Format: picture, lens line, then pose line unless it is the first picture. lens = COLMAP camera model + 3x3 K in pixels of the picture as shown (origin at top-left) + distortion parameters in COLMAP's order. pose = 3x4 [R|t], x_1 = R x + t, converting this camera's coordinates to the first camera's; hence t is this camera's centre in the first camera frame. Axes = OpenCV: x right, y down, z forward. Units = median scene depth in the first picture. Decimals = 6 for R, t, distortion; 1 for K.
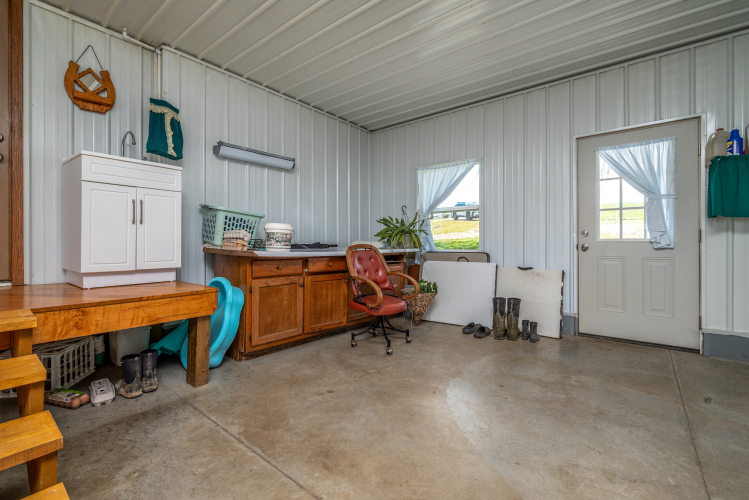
lens RADIAL K [[333.5, 0, 373.5], [0, 333.5, 243.4], [0, 0, 1]] dist [0.000599, -0.000052]
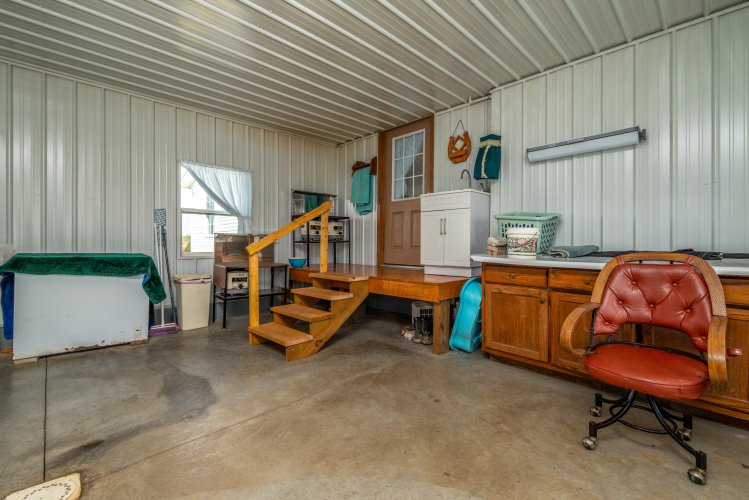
lens RADIAL K [[333.5, 0, 373.5], [0, 333.5, 243.4], [0, 0, 1]] dist [0.000599, -0.000052]
pose [[-0.123973, -0.003728, -0.992279, 0.725879], [-0.005767, 0.999979, -0.003037, -0.011906], [0.992269, 0.005346, -0.123992, 0.781109]]
